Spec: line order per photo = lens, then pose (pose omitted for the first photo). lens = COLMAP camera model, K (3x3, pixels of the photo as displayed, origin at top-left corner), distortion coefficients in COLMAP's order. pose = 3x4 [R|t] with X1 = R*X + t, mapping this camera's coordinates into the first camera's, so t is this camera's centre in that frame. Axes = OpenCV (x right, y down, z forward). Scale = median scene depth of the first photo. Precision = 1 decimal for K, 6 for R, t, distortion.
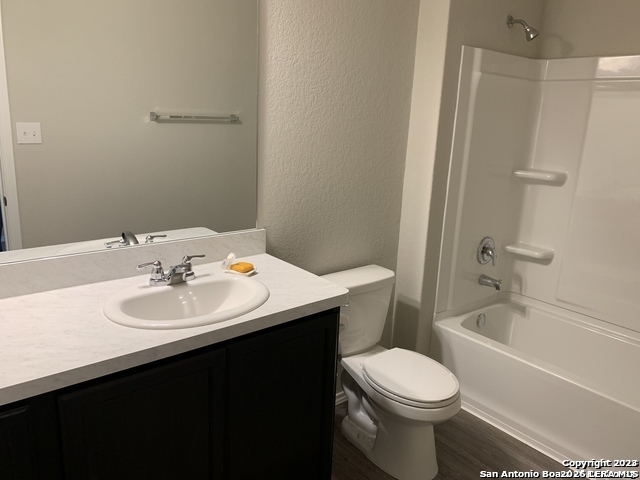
lens RADIAL K [[492.2, 0, 320.2], [0, 492.2, 233.6], [0, 0, 1]] dist [0.027757, -0.027728]
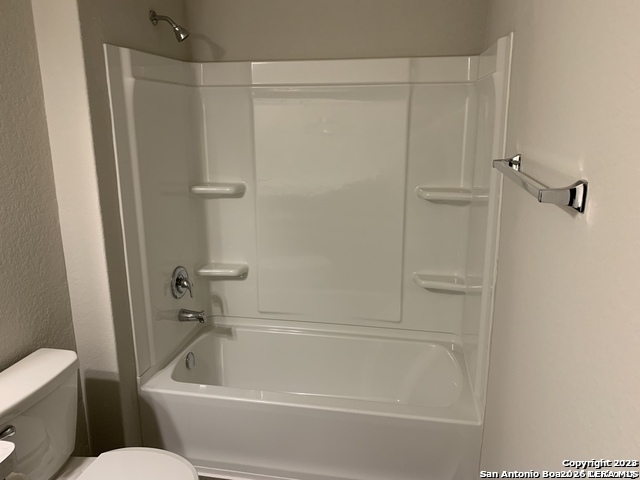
lens RADIAL K [[492.2, 0, 320.2], [0, 492.2, 233.6], [0, 0, 1]] dist [0.027757, -0.027728]
pose [[0.773188, -0.191860, 0.604459, 0.018403], [0.186757, 0.979757, 0.072094, -0.067332], [-0.606055, 0.057145, 0.793367, 0.160524]]
